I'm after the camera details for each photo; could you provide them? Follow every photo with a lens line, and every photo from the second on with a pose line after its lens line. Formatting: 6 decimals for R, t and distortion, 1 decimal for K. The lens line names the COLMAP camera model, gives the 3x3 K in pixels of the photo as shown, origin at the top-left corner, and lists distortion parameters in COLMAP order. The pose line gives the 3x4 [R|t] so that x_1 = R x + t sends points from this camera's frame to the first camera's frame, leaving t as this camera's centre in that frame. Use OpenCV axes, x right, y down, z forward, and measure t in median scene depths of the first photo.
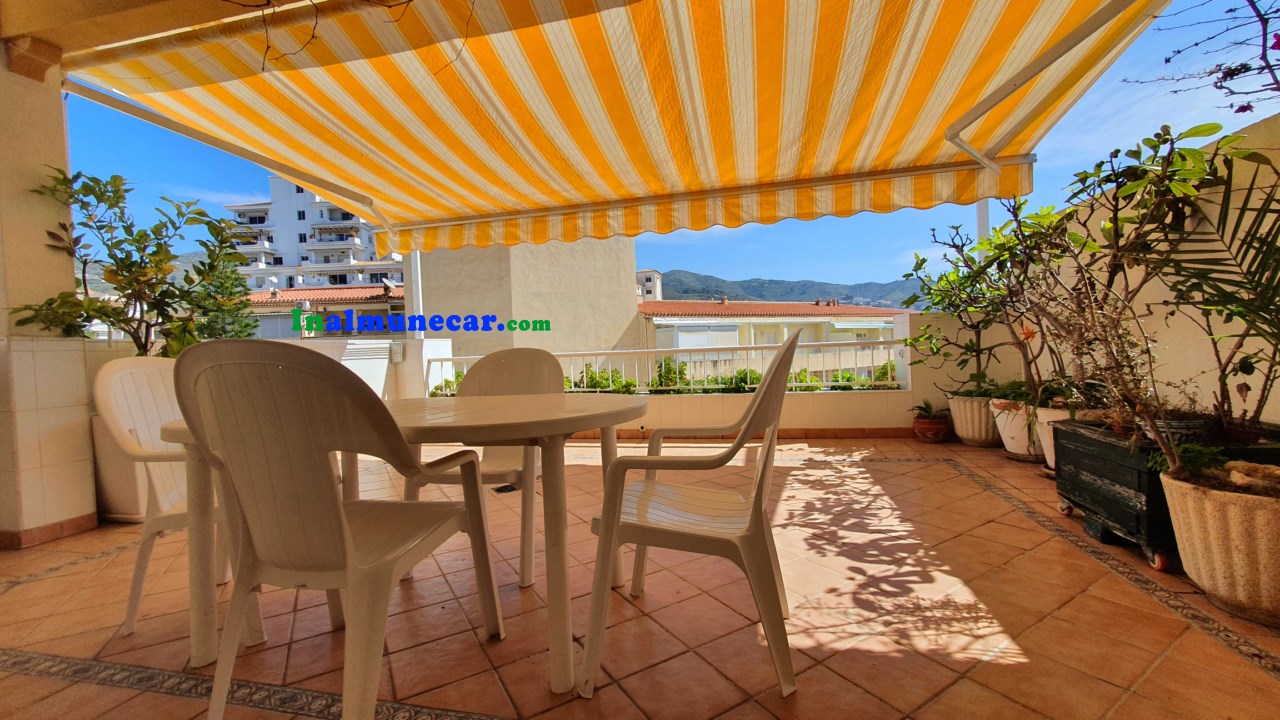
lens RADIAL K [[516.2, 0, 644.2], [0, 516.2, 360.3], [0, 0, 1]] dist [-0.008777, -0.000115]
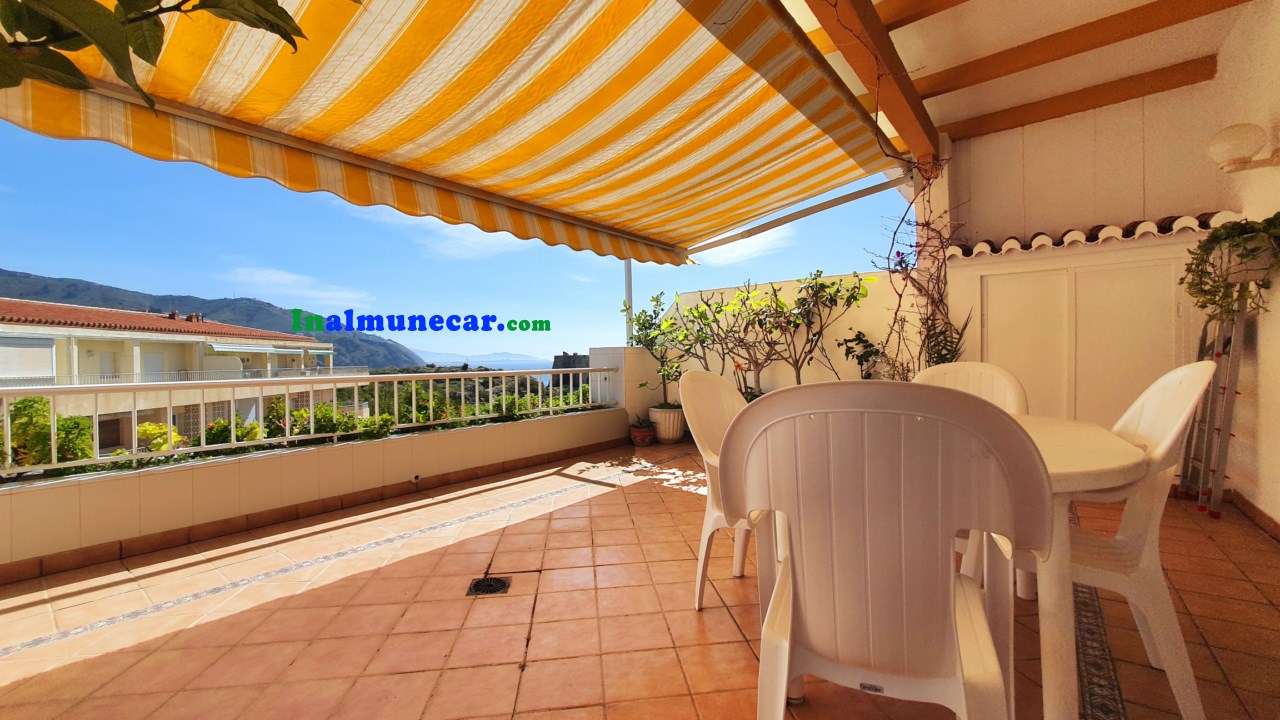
lens RADIAL K [[516.2, 0, 644.2], [0, 516.2, 360.3], [0, 0, 1]] dist [-0.008777, -0.000115]
pose [[0.415890, 0.031990, 0.908852, -1.092151], [0.017517, 0.998914, -0.043175, -0.004129], [-0.909246, 0.033876, 0.414878, 0.751359]]
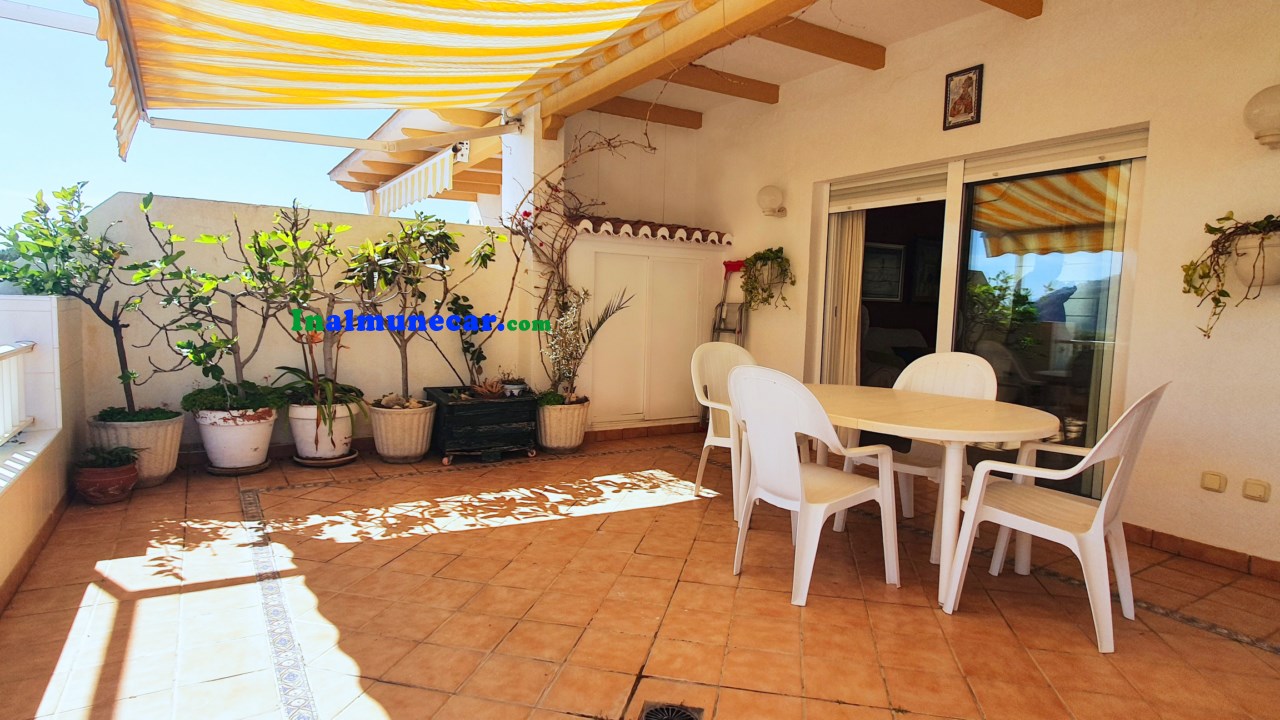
lens RADIAL K [[672.8, 0, 645.2], [0, 672.8, 367.3], [0, 0, 1]] dist [0.004583, 0.000735]
pose [[-0.724086, -0.044465, 0.688275, -0.856005], [0.012844, 0.996877, 0.077915, -0.111168], [-0.689590, 0.065257, -0.721254, 1.927367]]
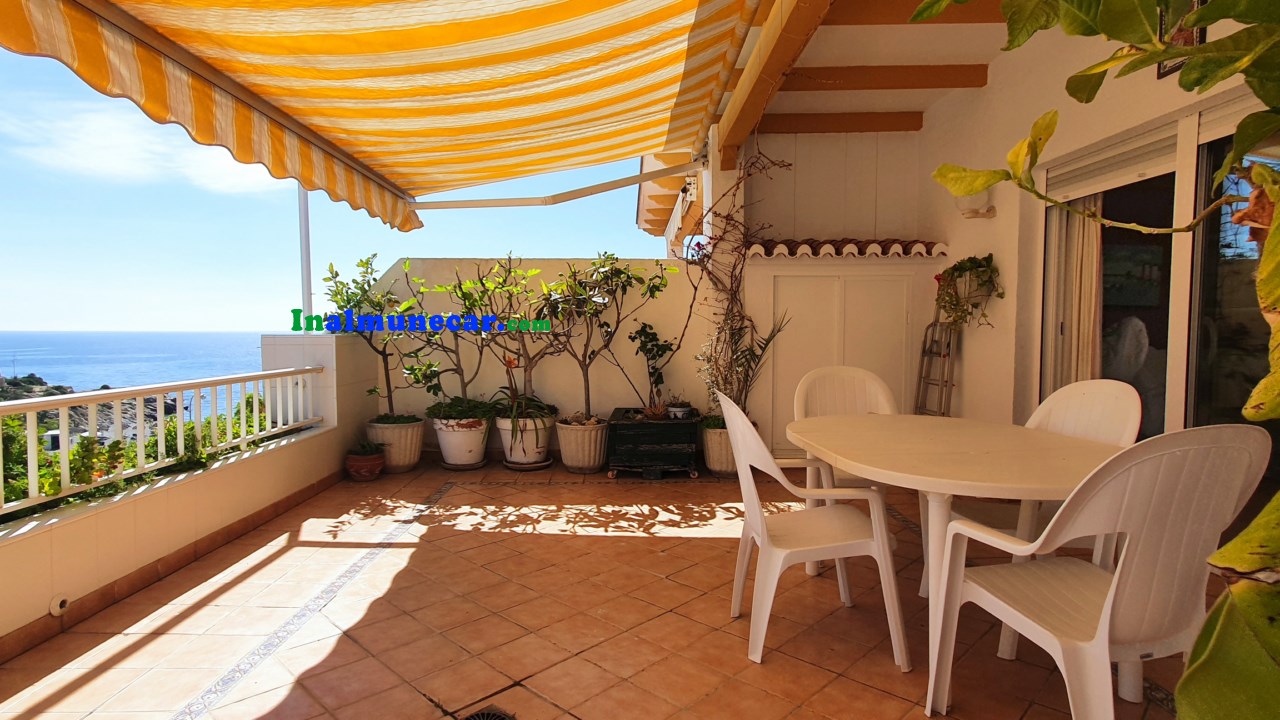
lens RADIAL K [[665.5, 0, 646.9], [0, 665.5, 366.7], [0, 0, 1]] dist [0.004148, 0.000572]
pose [[-0.257280, -0.016464, 0.966197, -1.172985], [0.030157, 0.999231, 0.025057, -0.090949], [-0.965866, 0.035585, -0.256586, 1.387838]]
